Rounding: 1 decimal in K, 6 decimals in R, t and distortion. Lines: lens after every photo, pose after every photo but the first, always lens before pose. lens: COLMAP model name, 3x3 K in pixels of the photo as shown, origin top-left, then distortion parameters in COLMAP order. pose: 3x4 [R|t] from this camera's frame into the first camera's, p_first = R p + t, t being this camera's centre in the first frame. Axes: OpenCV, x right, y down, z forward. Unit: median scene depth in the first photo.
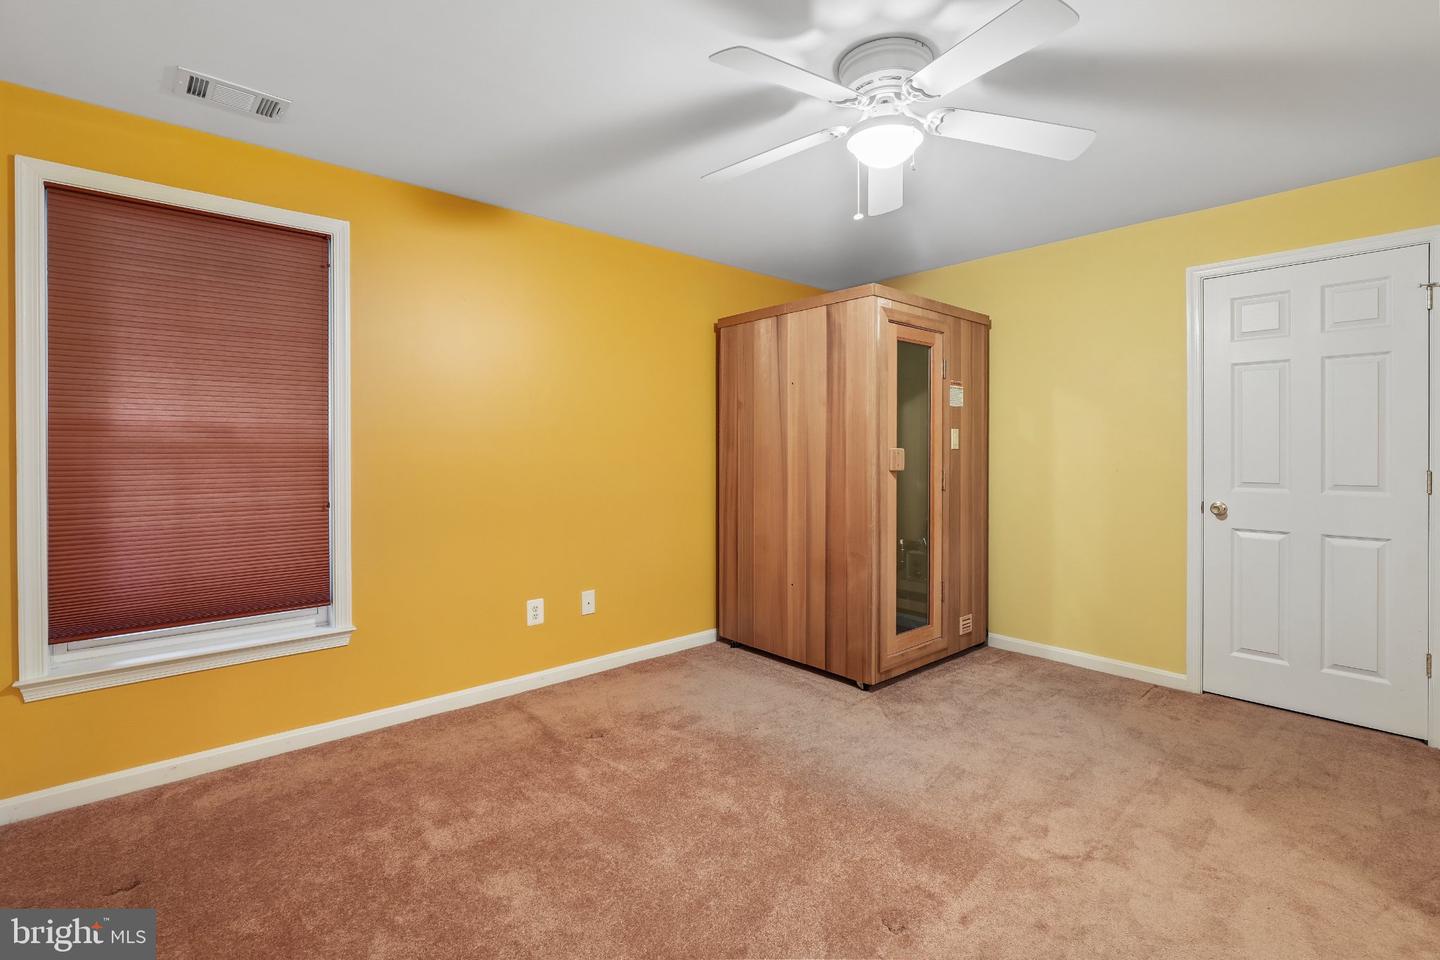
lens RADIAL K [[656.1, 0, 738.4], [0, 656.1, 461.2], [0, 0, 1]] dist [-0.012259, 0.000853]
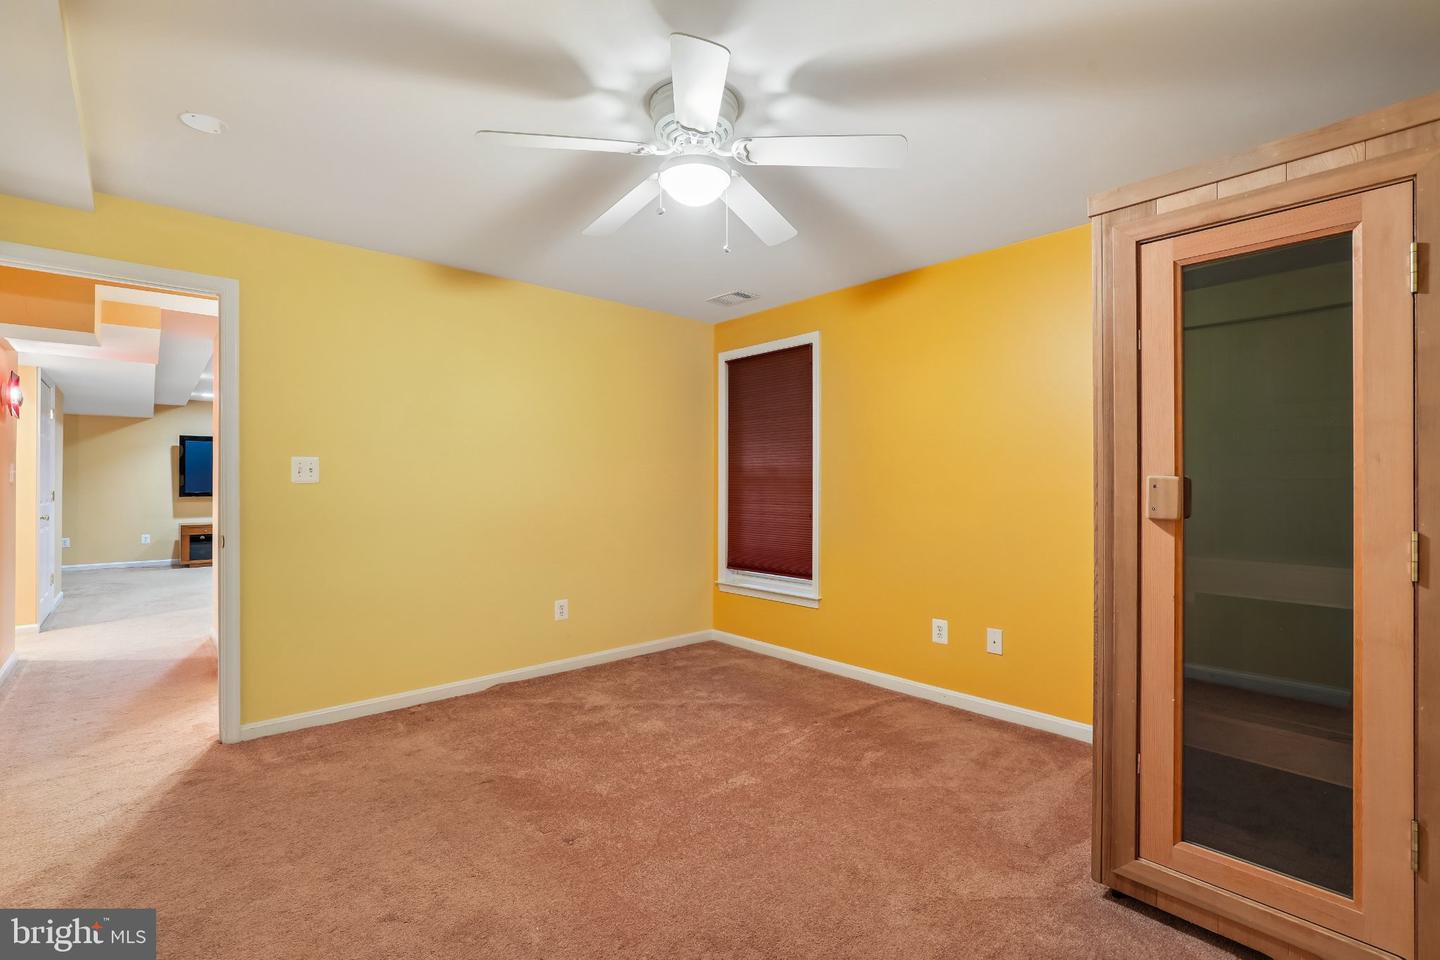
lens RADIAL K [[656.1, 0, 714.8], [0, 656.1, 488.8], [0, 0, 1]] dist [-0.012259, 0.000853]
pose [[-0.023354, 0.011982, -0.999655, 0.940029], [-0.015053, 0.999811, 0.012335, -0.013612], [0.999614, 0.015336, -0.023169, 0.796654]]
